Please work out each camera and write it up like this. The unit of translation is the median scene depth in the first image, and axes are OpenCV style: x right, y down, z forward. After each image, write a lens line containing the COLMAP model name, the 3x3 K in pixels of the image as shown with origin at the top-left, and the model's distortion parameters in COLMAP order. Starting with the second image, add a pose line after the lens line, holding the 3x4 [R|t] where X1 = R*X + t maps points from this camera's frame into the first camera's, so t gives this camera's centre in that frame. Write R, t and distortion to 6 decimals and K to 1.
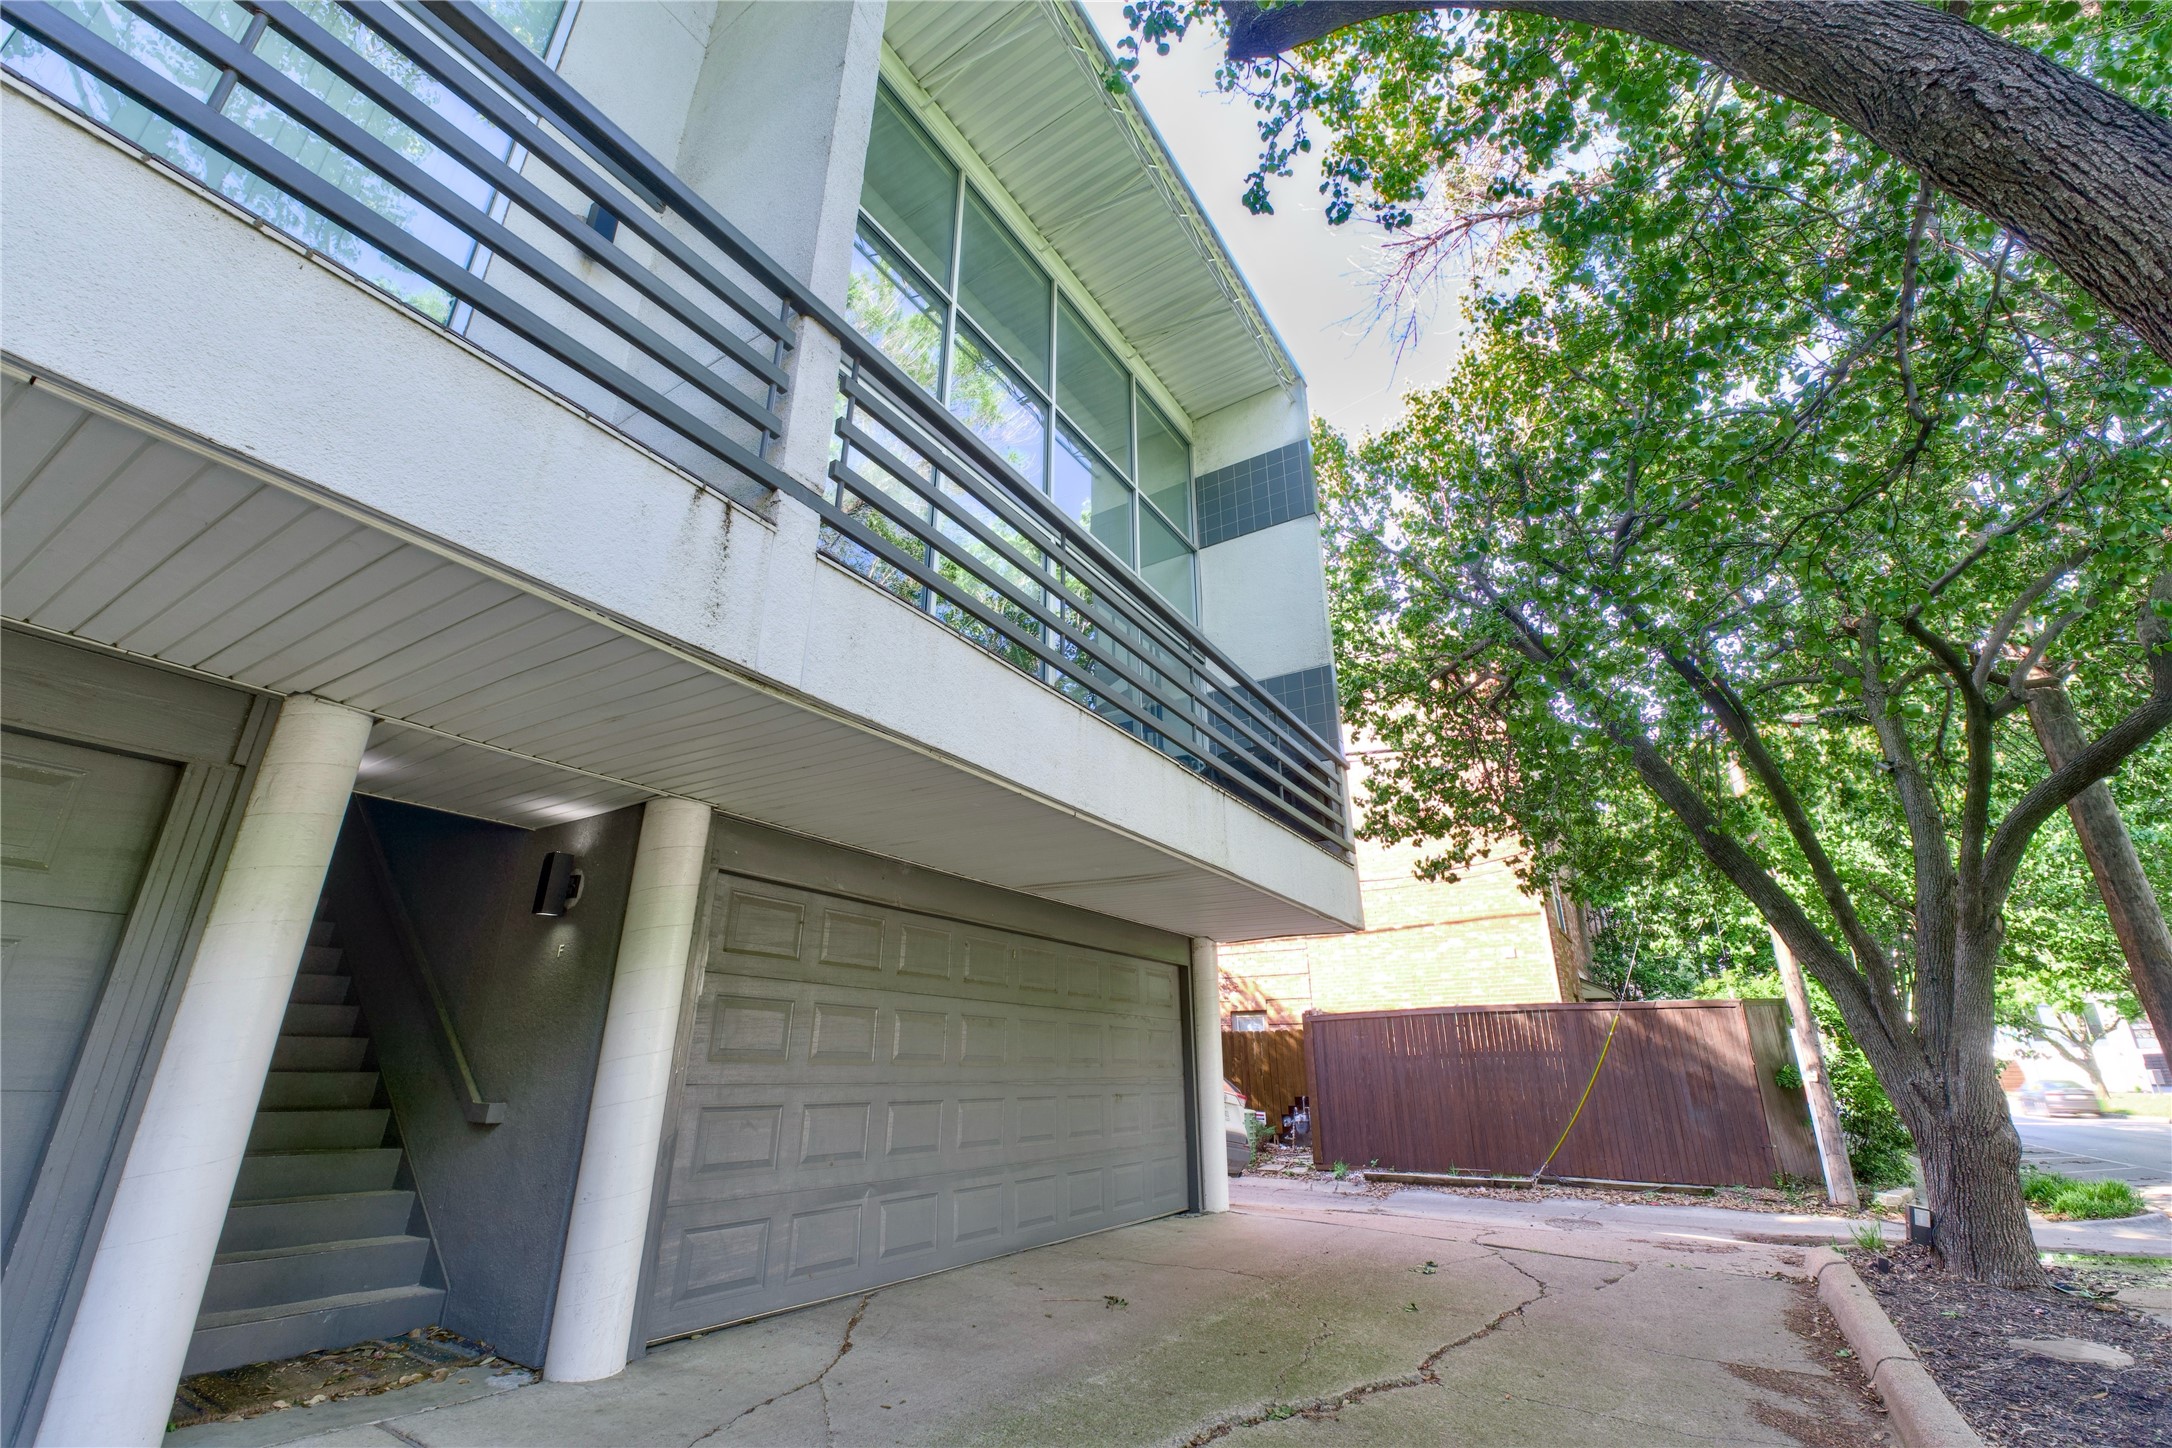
lens RADIAL K [[908.2, 0, 1067.8], [0, 908.2, 669.2], [0, 0, 1]] dist [-0.020695, 0.001835]
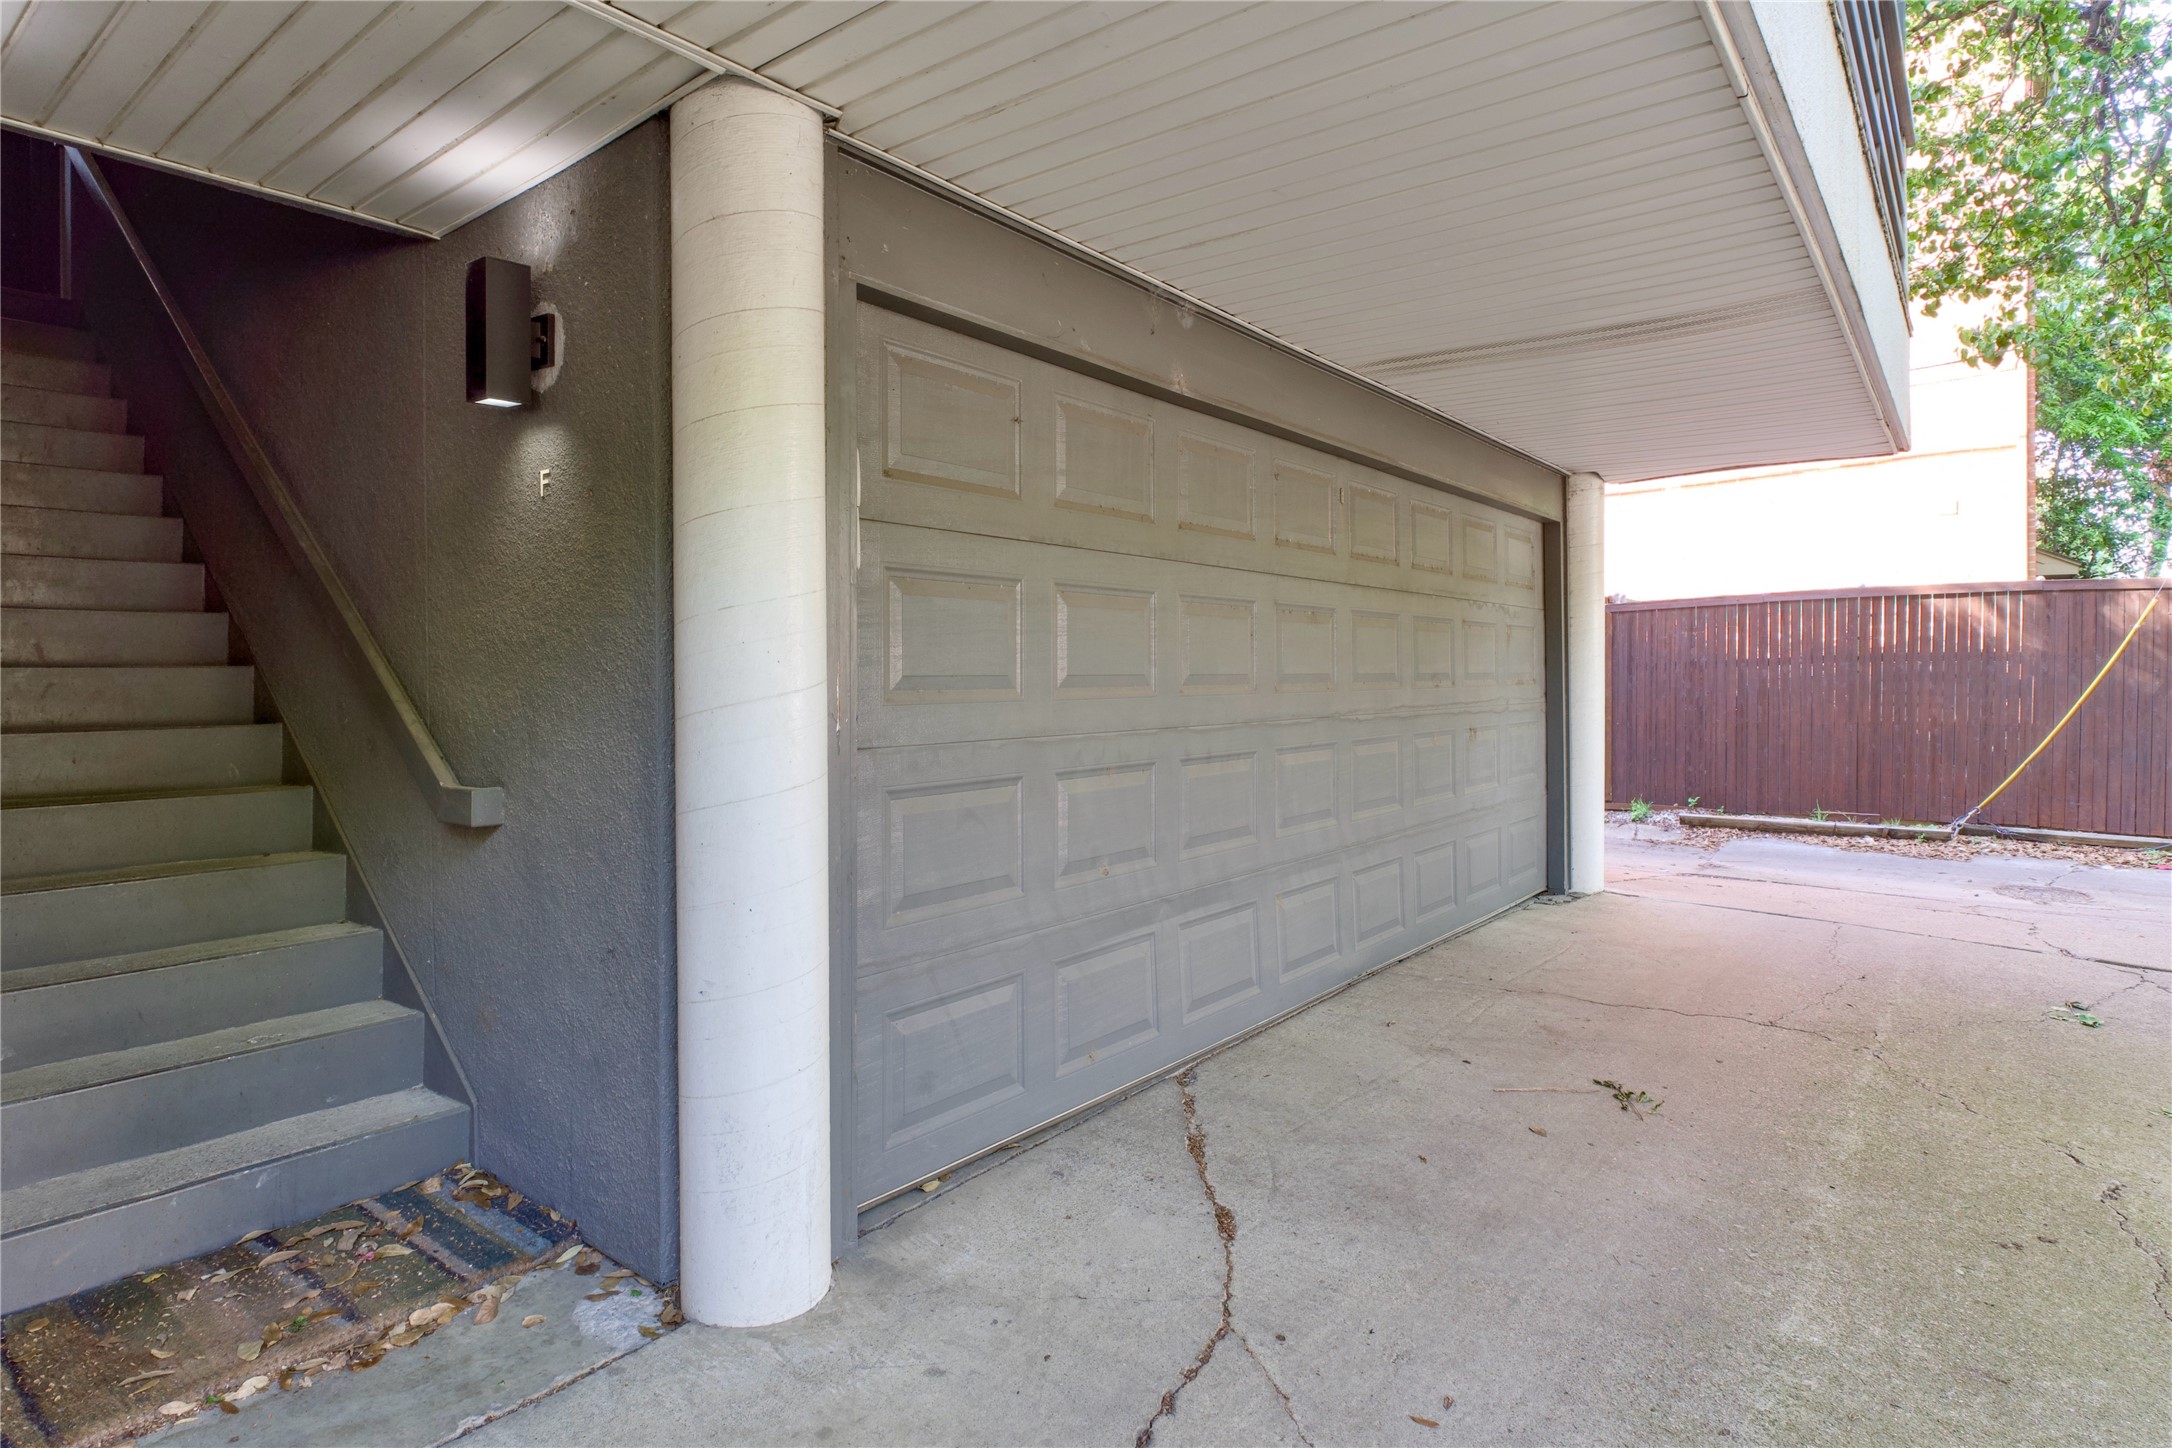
lens RADIAL K [[1179.7, 0, 938.7], [0, 1179.7, 665.5], [0, 0, 1]] dist [-0.002778, 0.000251]
pose [[0.984584, -0.008174, -0.174720, -0.247035], [0.077091, 0.916930, 0.391530, 0.167604], [0.157006, -0.398964, 0.903425, 0.427543]]
